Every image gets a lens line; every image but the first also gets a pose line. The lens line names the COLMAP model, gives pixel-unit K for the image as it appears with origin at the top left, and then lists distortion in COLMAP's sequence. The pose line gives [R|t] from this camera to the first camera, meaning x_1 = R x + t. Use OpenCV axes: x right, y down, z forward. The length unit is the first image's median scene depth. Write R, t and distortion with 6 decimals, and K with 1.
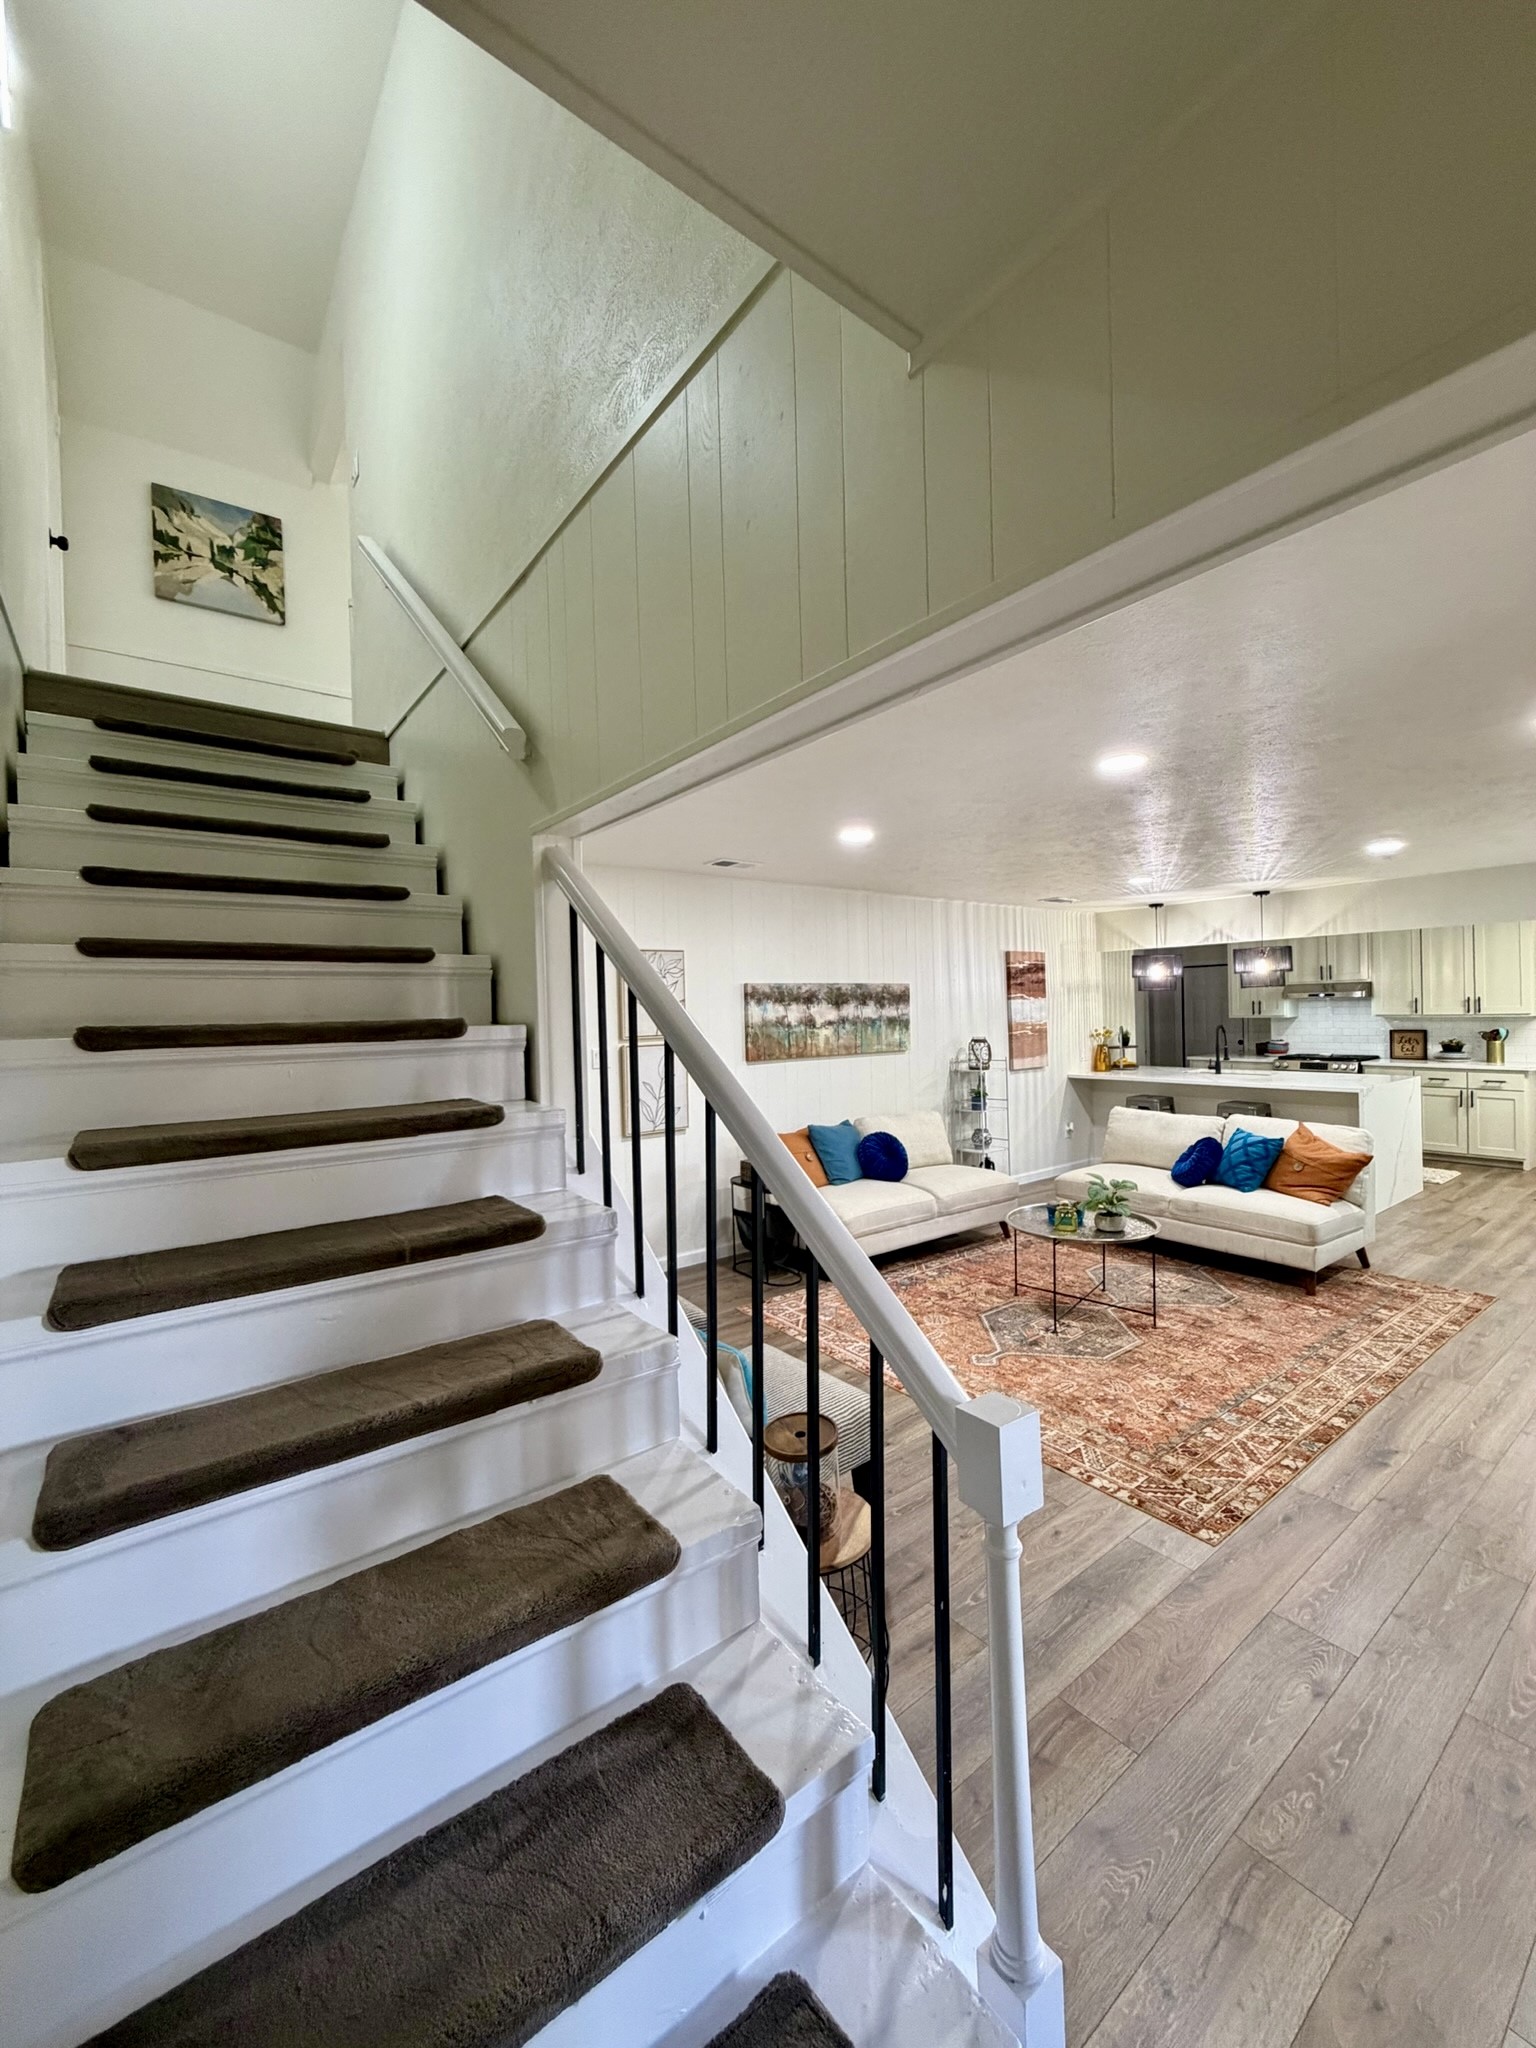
lens RADIAL K [[819.0, 0, 766.3], [0, 819.0, 1019.3], [0, 0, 1]] dist [-0.000961, -0.000113]
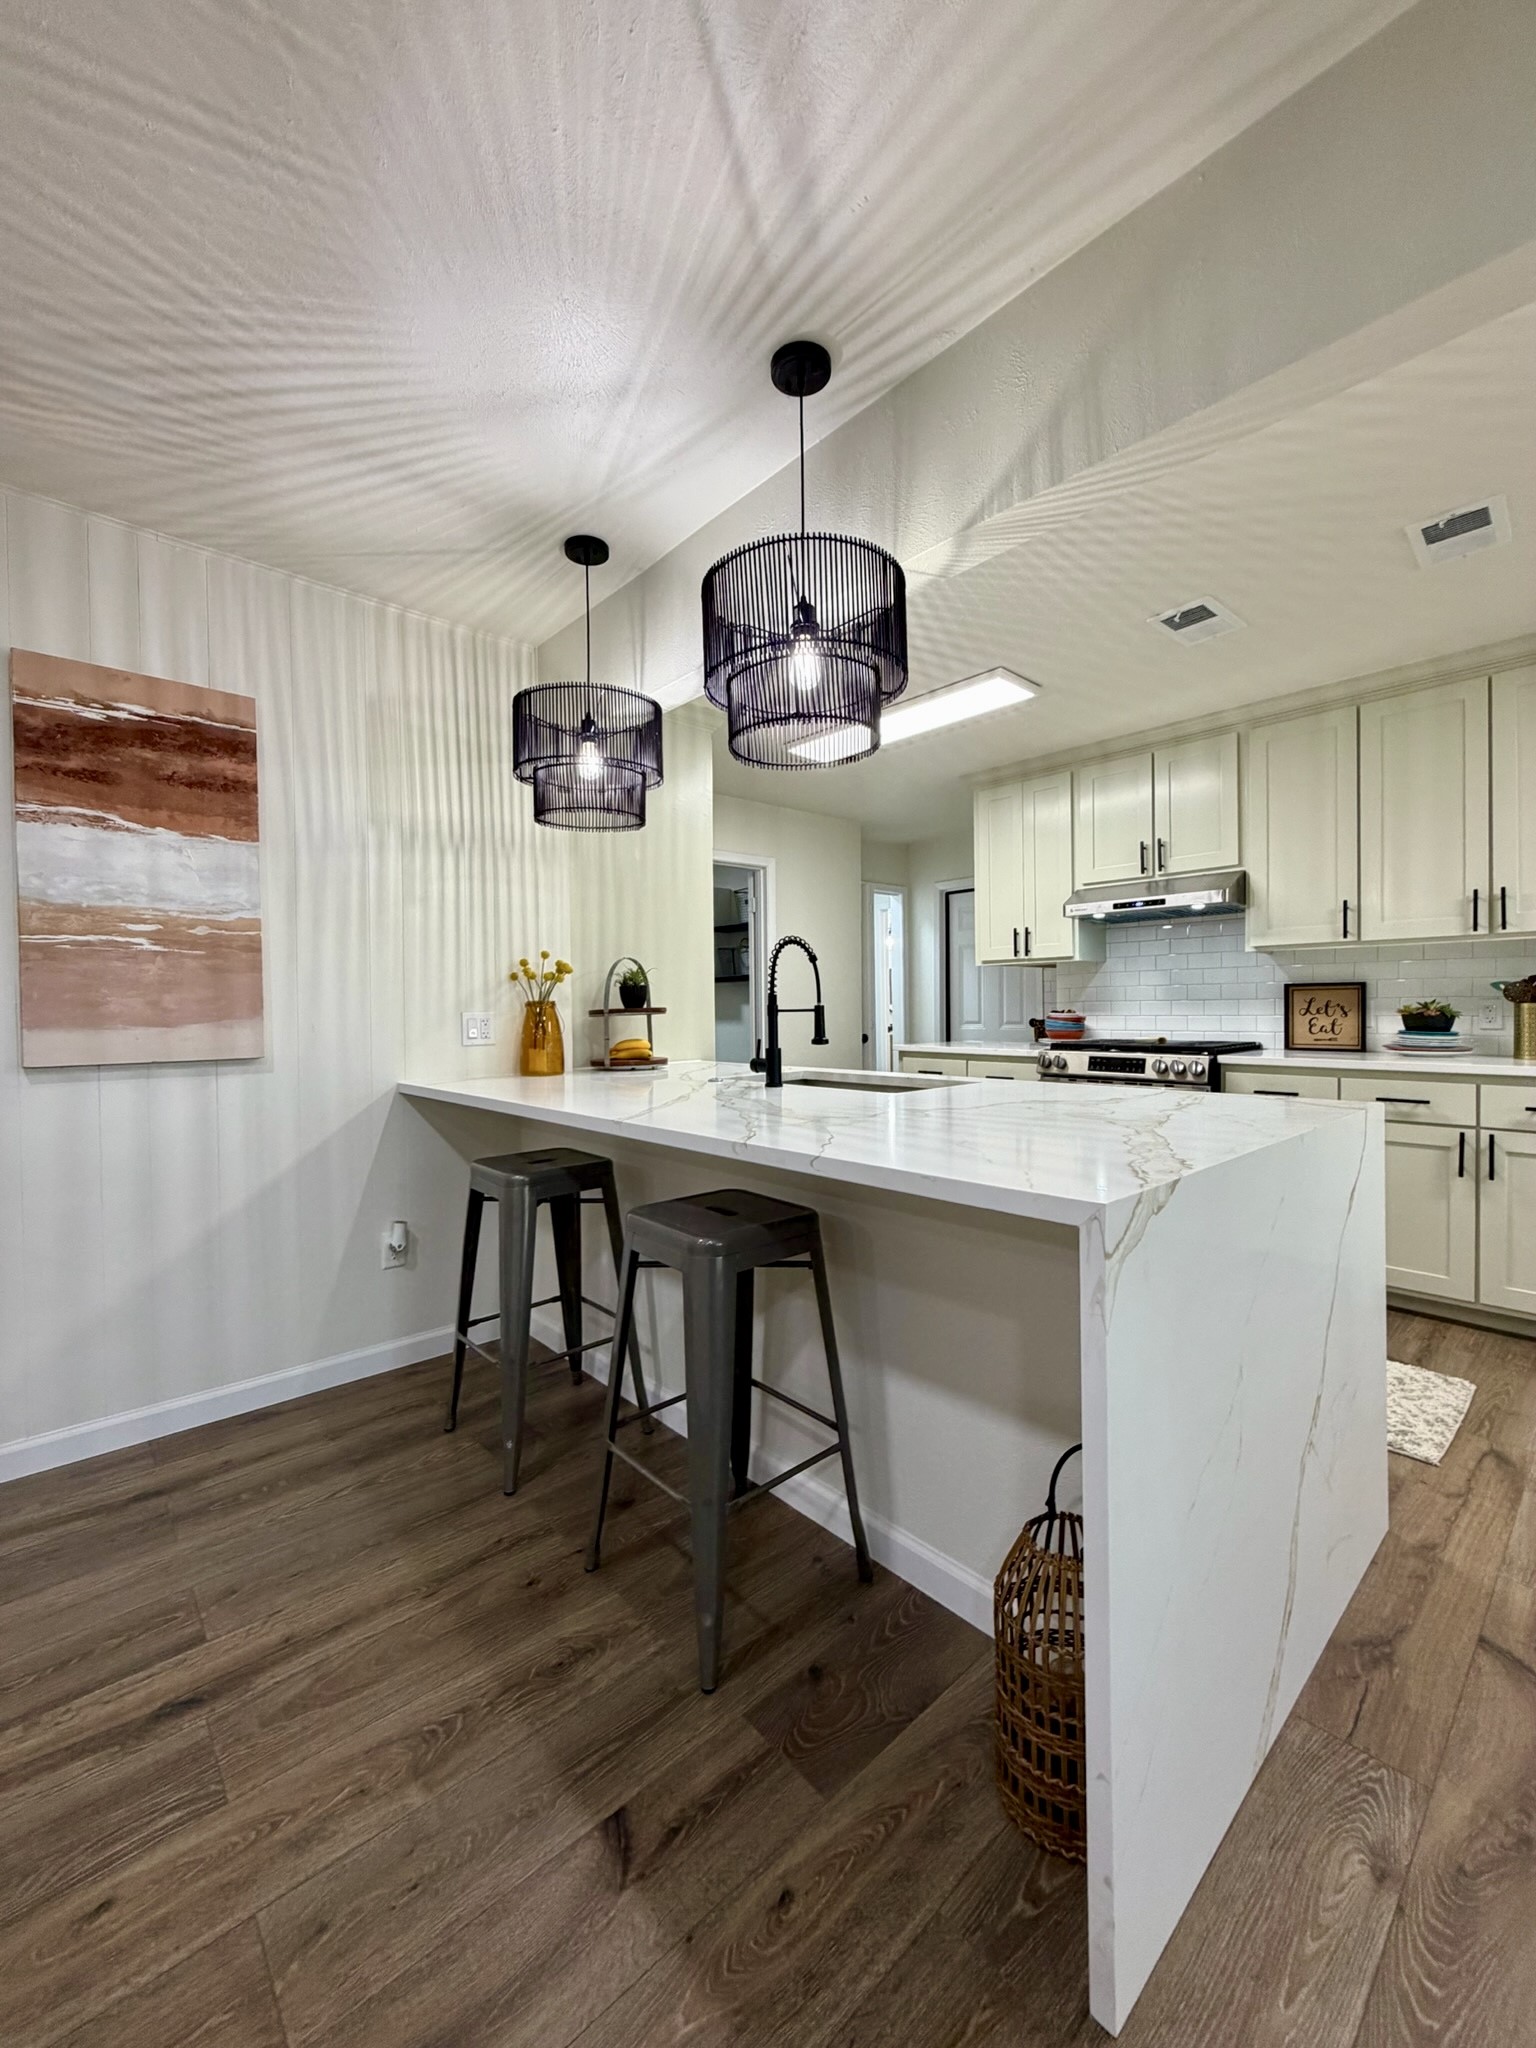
lens RADIAL K [[819.0, 0, 765.8], [0, 819.0, 1009.6], [0, 0, 1]] dist [-0.000961, -0.000113]
pose [[0.996454, 0.013604, 0.083031, 0.522462], [-0.012961, 0.999882, -0.008279, 0.039465], [-0.083133, 0.007173, 0.996513, 0.682729]]
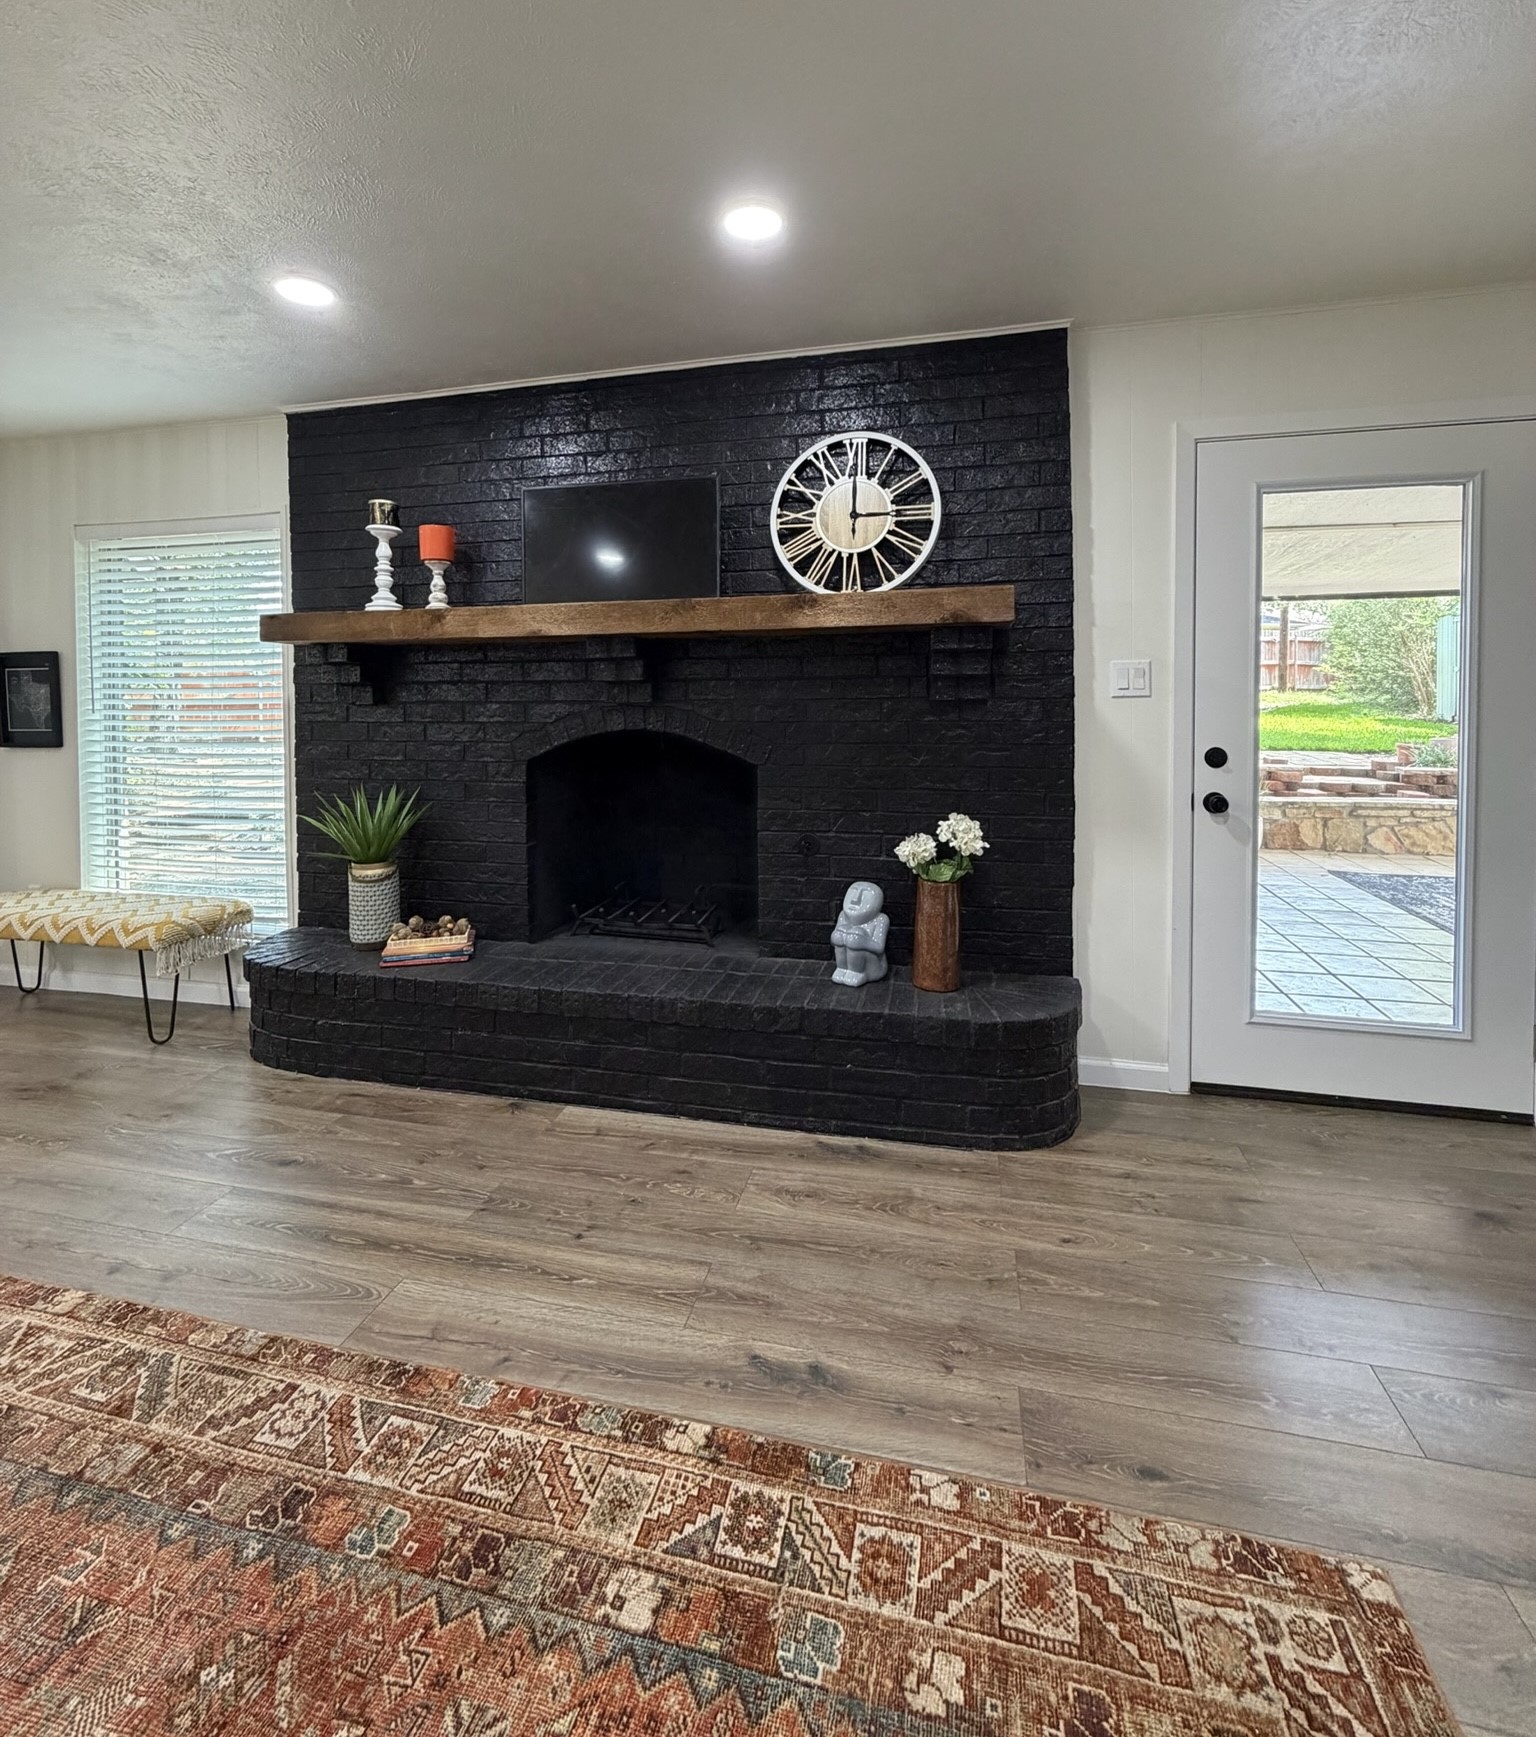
lens RADIAL K [[825.4, 0, 768.7], [0, 825.4, 709.8], [0, 0, 1]] dist [-0.001826, 0.001342]
pose [[-0.638017, 0.014227, 0.769891, 0.128950], [0.032922, 0.999419, 0.008815, 0.033236], [-0.769318, 0.030971, -0.638115, 0.525961]]
